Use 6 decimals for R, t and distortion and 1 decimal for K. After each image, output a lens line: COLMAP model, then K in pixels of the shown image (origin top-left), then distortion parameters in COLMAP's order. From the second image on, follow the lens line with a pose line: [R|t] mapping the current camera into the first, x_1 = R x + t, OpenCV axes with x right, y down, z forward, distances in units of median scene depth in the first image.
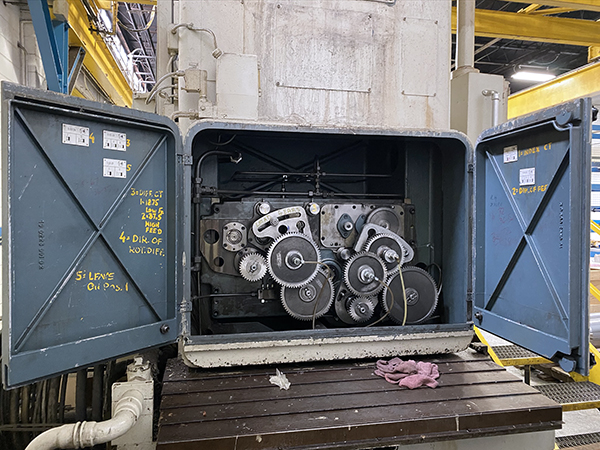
lens RADIAL K [[455.9, 0, 300.6], [0, 455.9, 223.0], [0, 0, 1]] dist [0.002714, -0.002809]
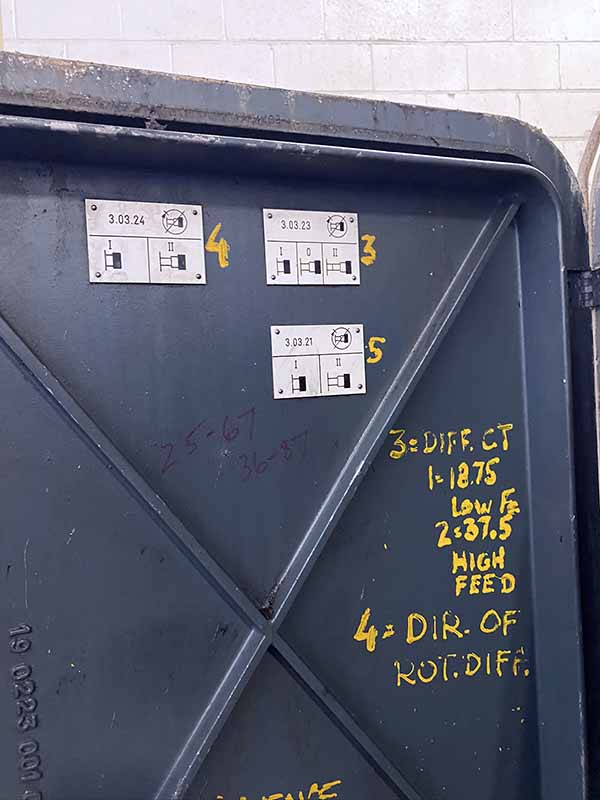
lens RADIAL K [[607.9, 0, 300.9], [0, 607.9, 400.2], [0, 0, 1]] dist [0.002714, -0.002809]
pose [[0.840546, -0.041054, -0.540182, -0.232863], [0.050176, 0.998738, 0.002171, -0.096657], [0.539411, -0.028929, 0.841546, 0.697559]]
